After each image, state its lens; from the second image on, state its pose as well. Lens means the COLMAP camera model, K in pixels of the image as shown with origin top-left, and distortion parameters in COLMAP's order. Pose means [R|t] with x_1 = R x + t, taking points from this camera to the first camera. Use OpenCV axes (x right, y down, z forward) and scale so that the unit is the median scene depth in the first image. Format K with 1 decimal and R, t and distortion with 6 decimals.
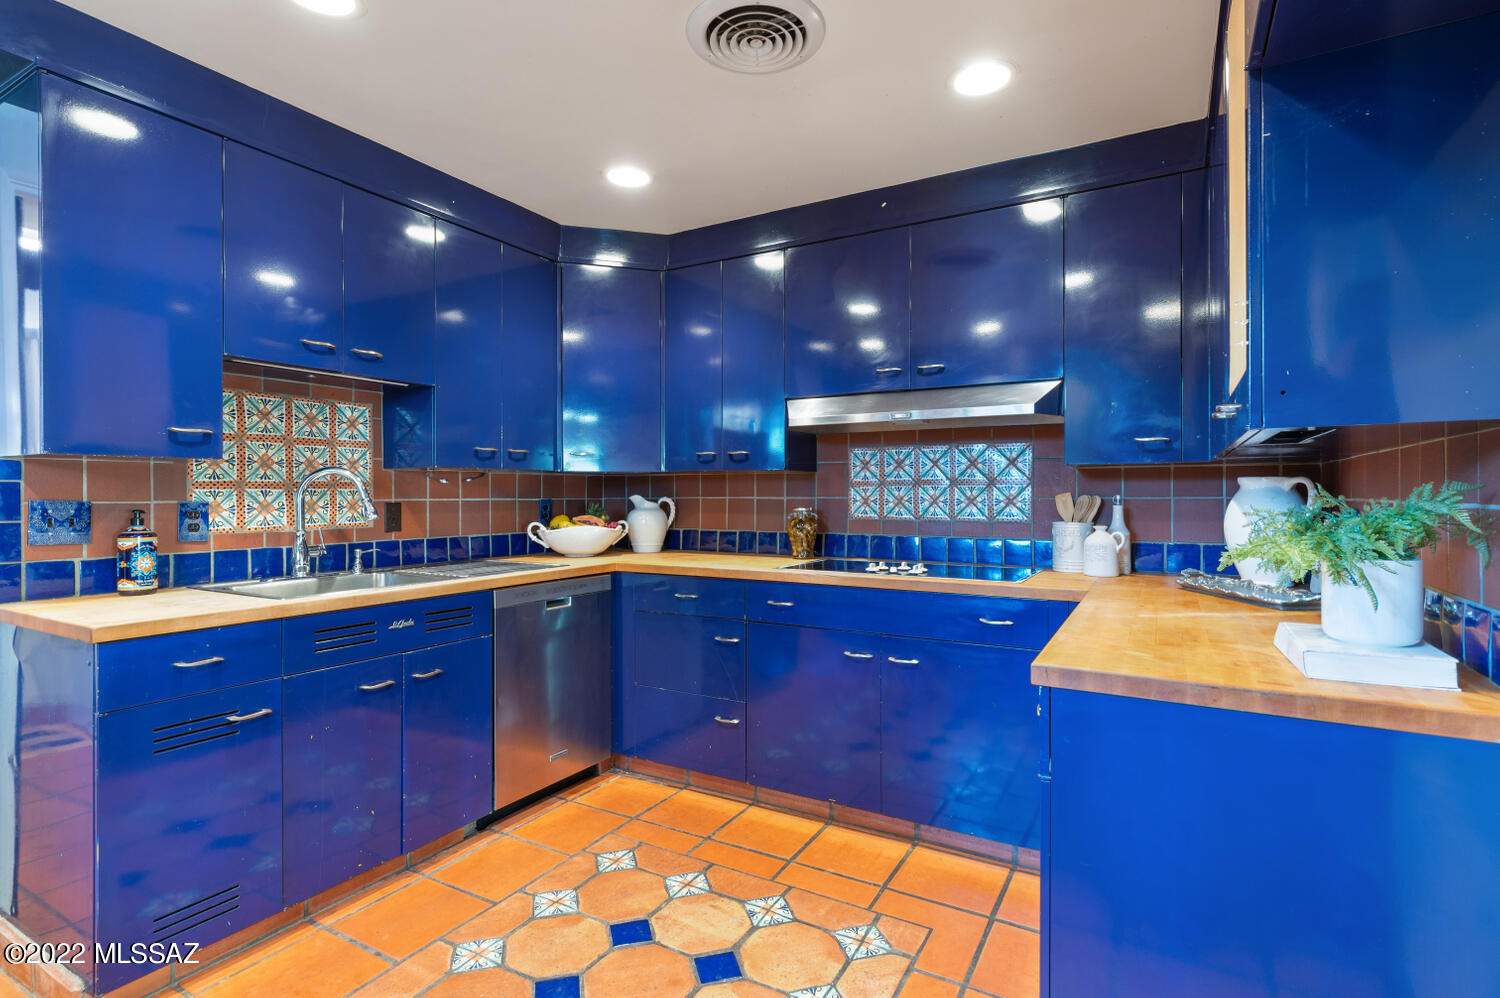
lens RADIAL K [[724.6, 0, 750.0], [0, 724.6, 499.0], [0, 0, 1]] dist [-0.003820, -0.000342]
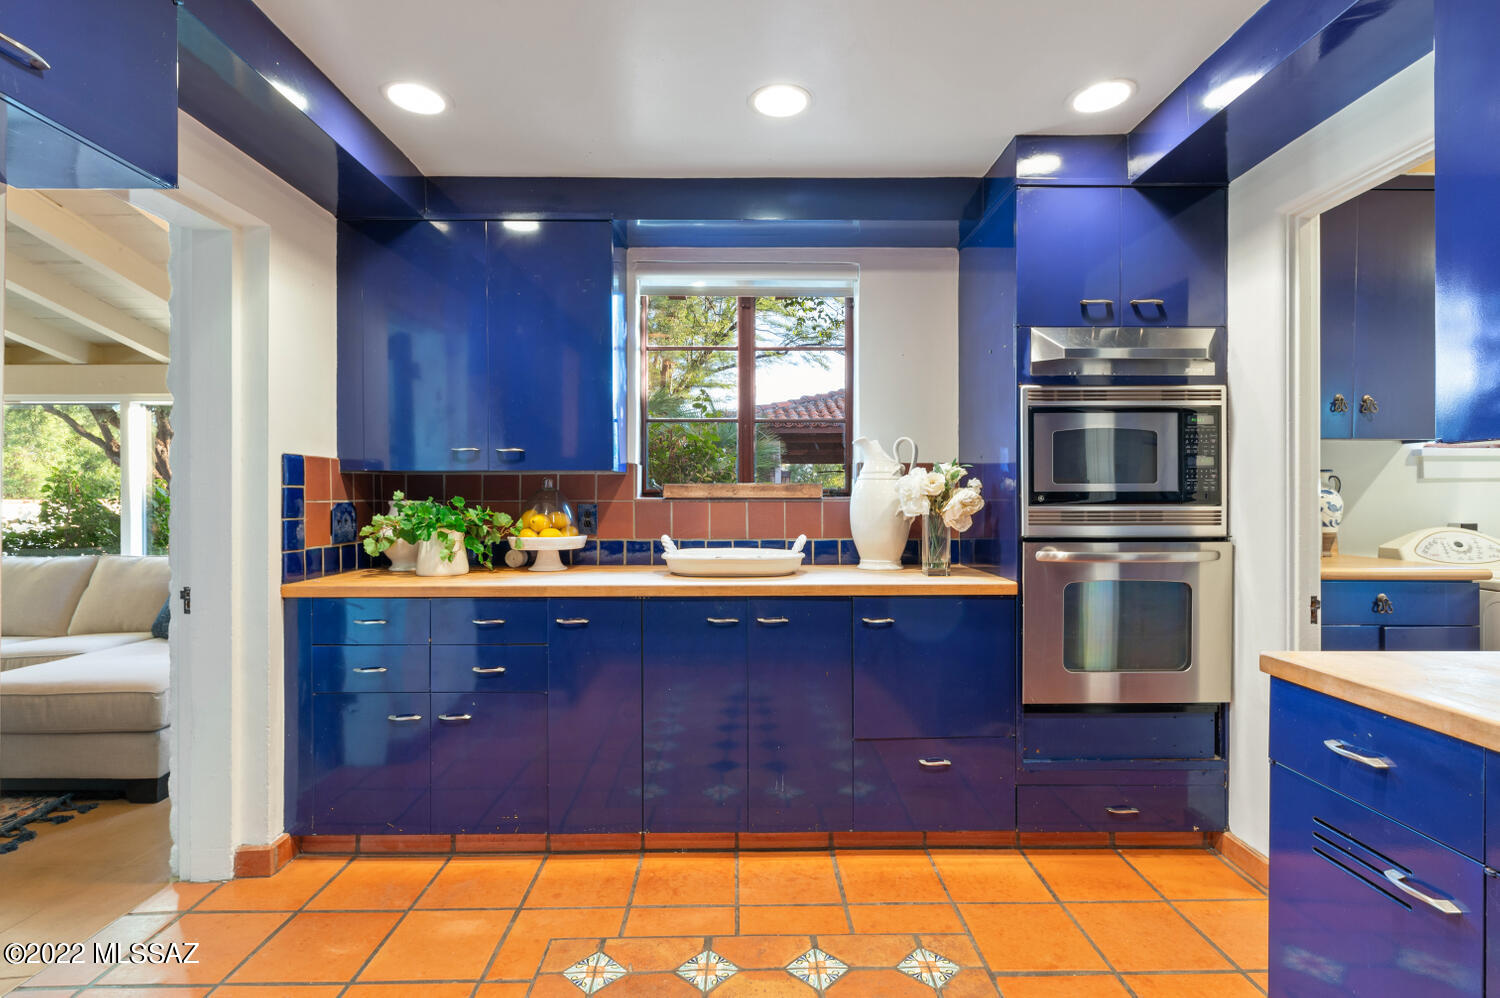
lens RADIAL K [[724.6, 0, 750.0], [0, 724.6, 499.0], [0, 0, 1]] dist [-0.003820, -0.000342]
pose [[0.859329, -0.000886, 0.511422, -0.247543], [0.003493, 0.999985, -0.004137, -0.000586], [-0.511411, 0.005341, 0.859320, 0.140236]]
